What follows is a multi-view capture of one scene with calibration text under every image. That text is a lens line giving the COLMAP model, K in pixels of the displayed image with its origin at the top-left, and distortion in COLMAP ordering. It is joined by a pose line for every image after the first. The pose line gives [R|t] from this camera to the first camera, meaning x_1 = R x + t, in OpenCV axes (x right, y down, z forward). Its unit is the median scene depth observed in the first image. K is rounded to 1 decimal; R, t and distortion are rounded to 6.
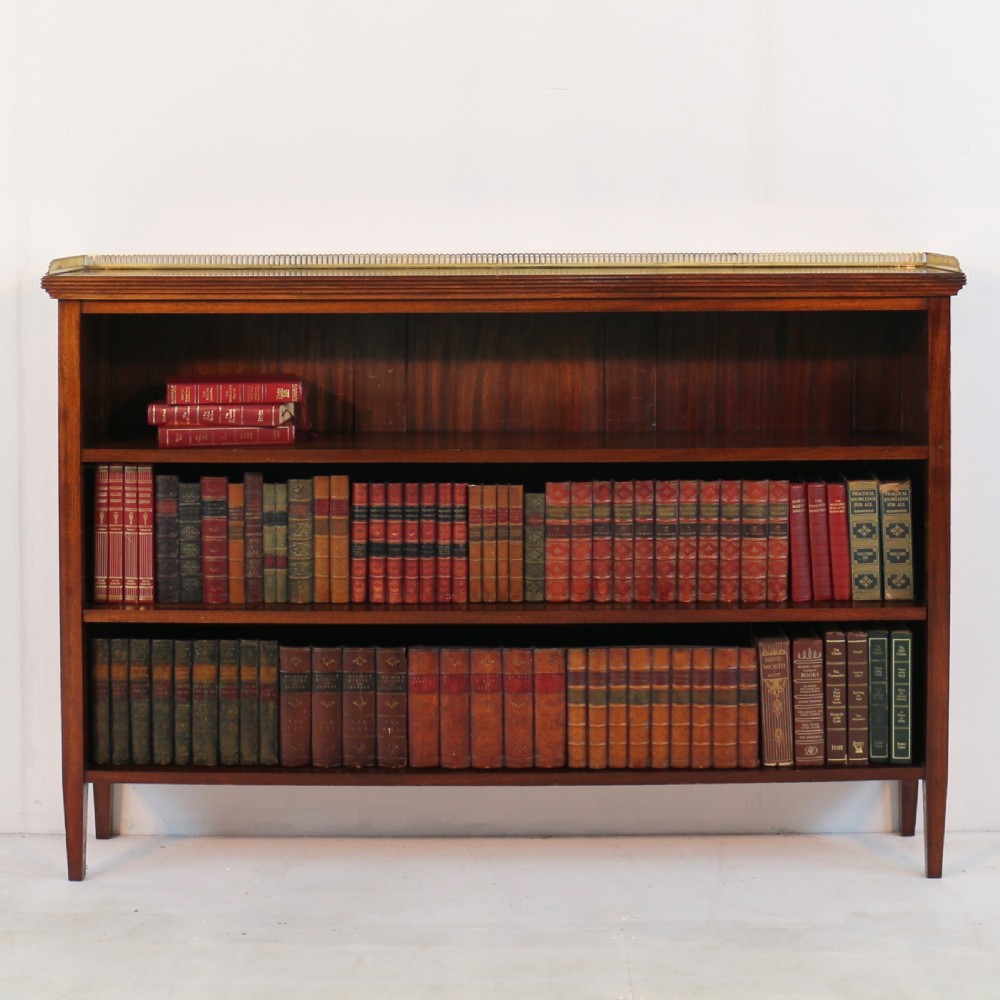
lens RADIAL K [[2121.2, 0, 520.0], [0, 2121.2, 252.7], [0, 0, 1]] dist [-0.126144, 0.034605]
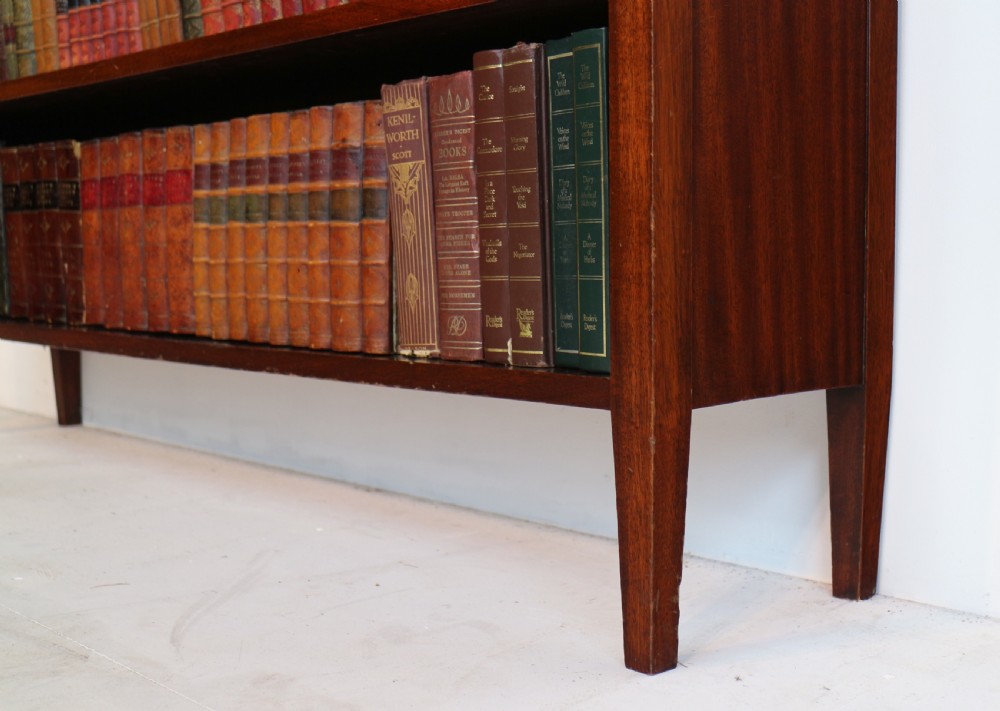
lens RADIAL K [[1349.1, 0, 610.3], [0, 1349.1, 400.9], [0, 0, 1]] dist [-0.082503, 0.105085]
pose [[0.712626, 0.084336, -0.696456, 0.360954], [-0.011431, 0.994012, 0.108671, 0.220274], [0.701451, -0.069481, 0.709323, 0.814246]]
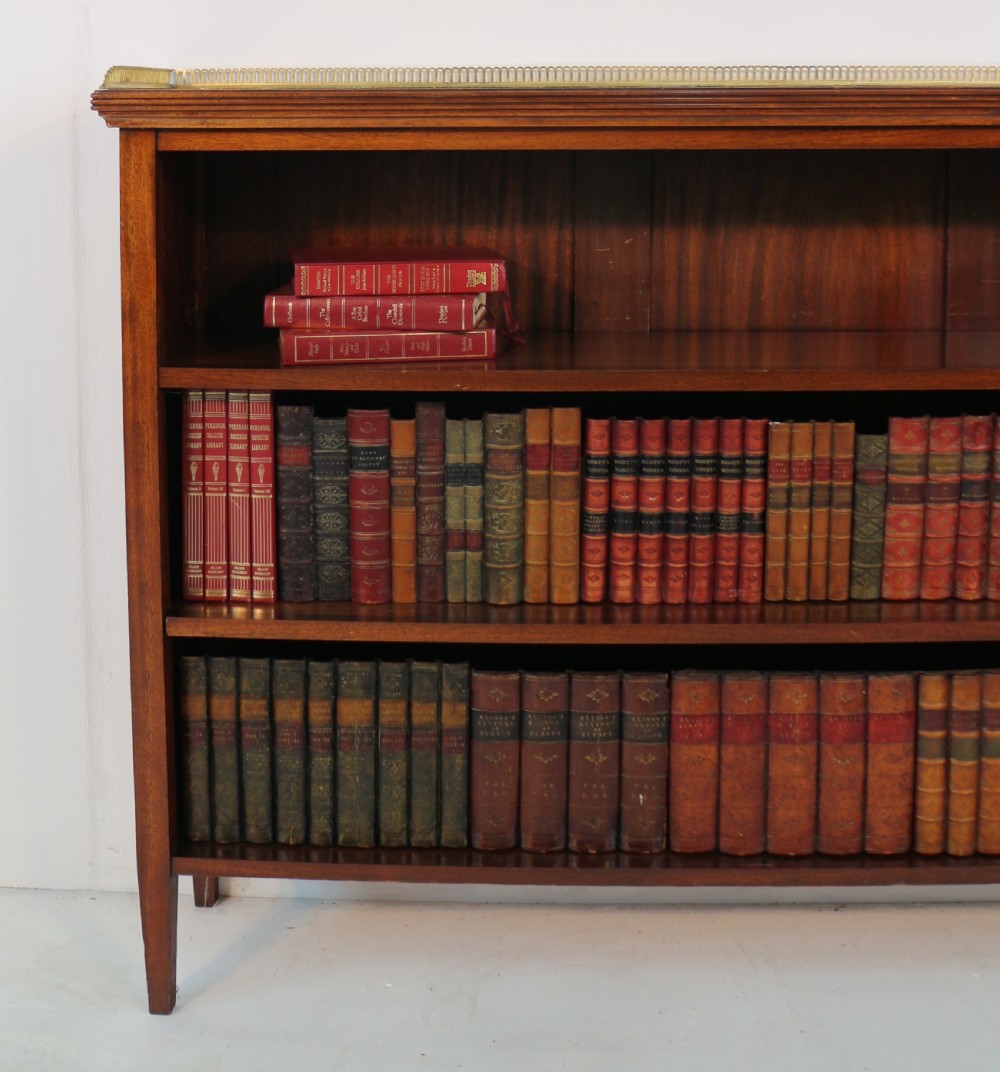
lens RADIAL K [[1559.2, 0, 470.8], [0, 1559.2, 193.6], [0, 0, 1]] dist [-0.187889, 0.174145]
pose [[0.999146, 0.001295, -0.041294, -0.095040], [0.000188, 0.999355, 0.035908, 0.024589], [0.041314, -0.035885, 0.998502, 0.538243]]
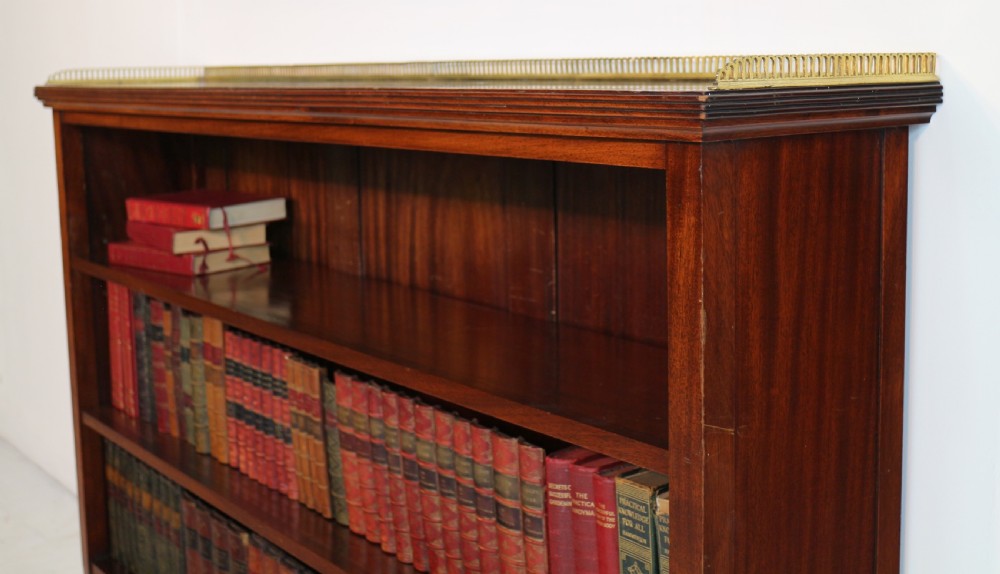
lens RADIAL K [[1229.7, 0, 530.3], [0, 1229.7, 198.6], [0, 0, 1]] dist [-0.076671, 0.012045]
pose [[0.633267, 0.078623, -0.769930, 0.378357], [-0.005784, 0.995279, 0.096878, 0.007121], [0.773912, -0.056897, 0.630732, 0.789079]]
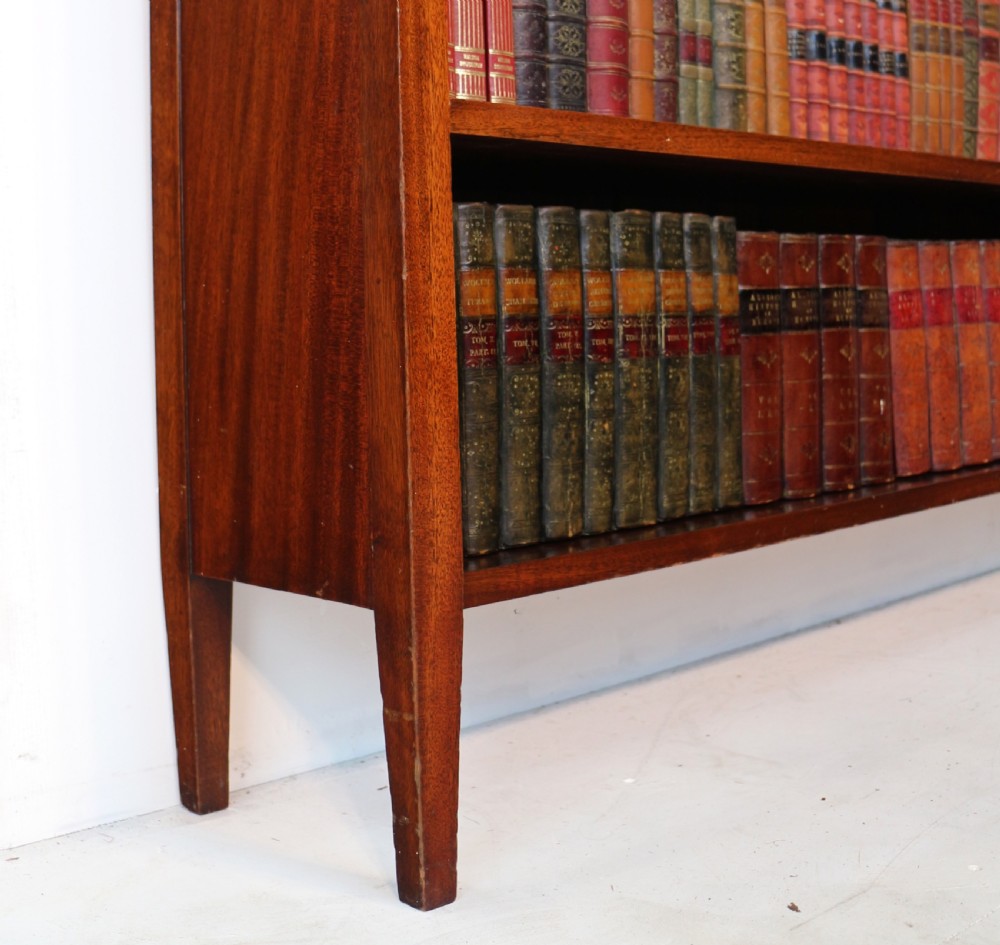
lens RADIAL K [[1460.8, 0, 431.2], [0, 1460.8, 271.7], [0, 0, 1]] dist [-0.167414, 0.103405]
pose [[0.749504, 0.001958, 0.661997, -0.363607], [0.047515, 0.997257, -0.056745, 0.209011], [-0.660292, 0.073985, 0.747356, 0.812967]]
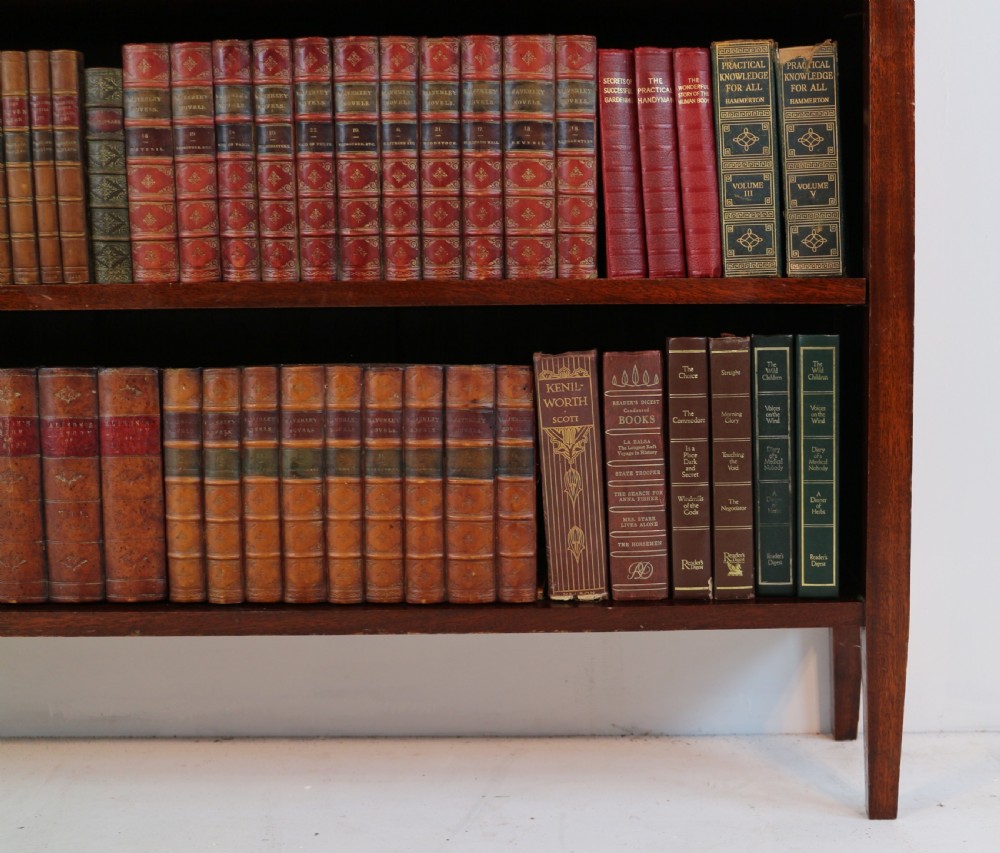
lens RADIAL K [[1393.1, 0, 708.9], [0, 1393.1, 472.3], [0, 0, 1]] dist [-0.122670, 0.134461]
pose [[0.999489, -0.001696, 0.031931, 0.143492], [-0.000602, 0.997418, 0.071814, 0.188124], [-0.031970, -0.071796, 0.996907, 0.661772]]
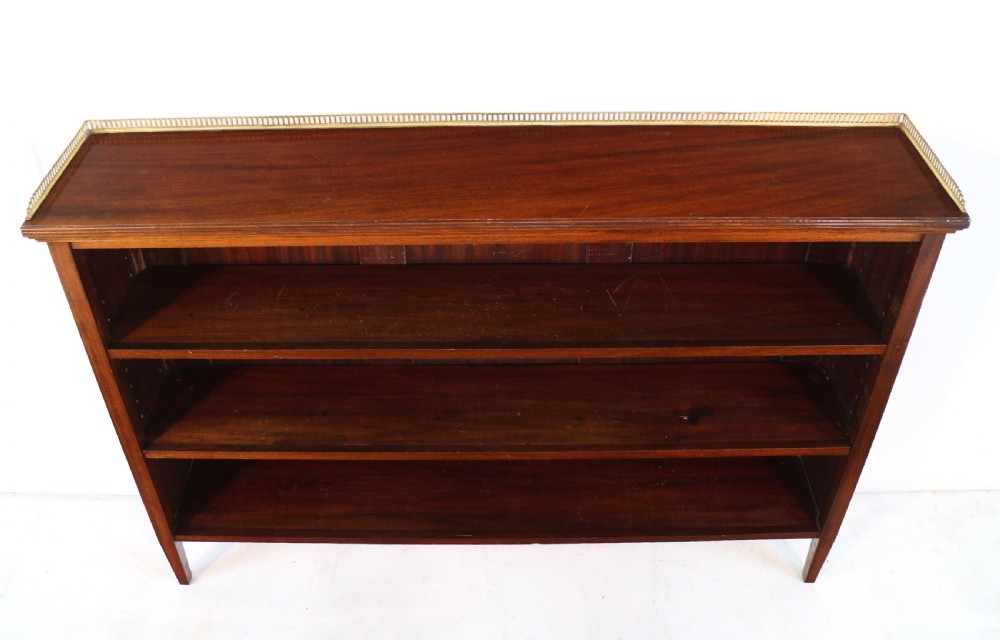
lens RADIAL K [[930.8, 0, 490.0], [0, 930.8, 307.4], [0, 0, 1]] dist [-0.173387, 0.137354]
pose [[0.999987, -0.003621, -0.003686, -0.008626], [0.005115, 0.794550, 0.607177, -0.203345], [0.000730, -0.607188, 0.794558, 0.632411]]
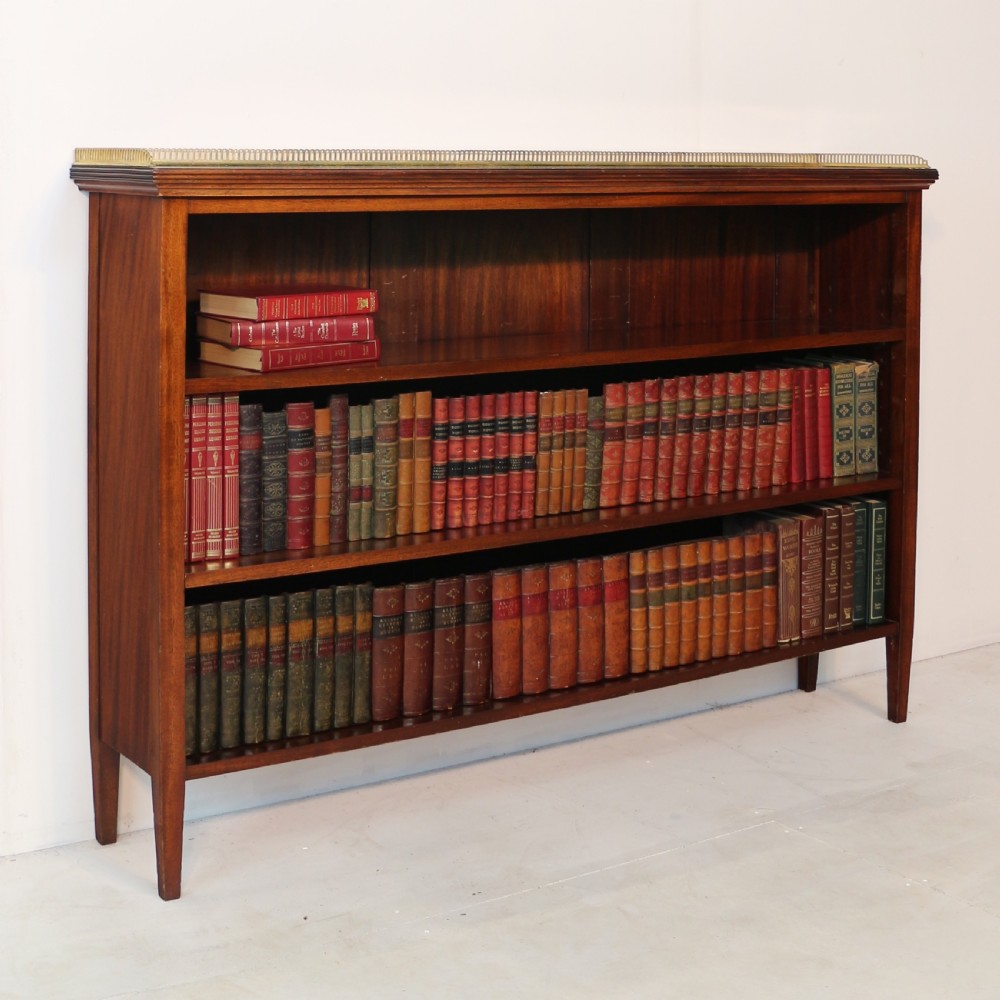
lens RADIAL K [[1808.0, 0, 498.5], [0, 1808.0, 210.1], [0, 0, 1]] dist [-0.149770, 0.045555]
pose [[0.828033, -0.008827, 0.560609, -0.490956], [0.004741, 0.999951, 0.008742, 0.021409], [-0.560659, -0.004581, 0.828034, 0.345881]]
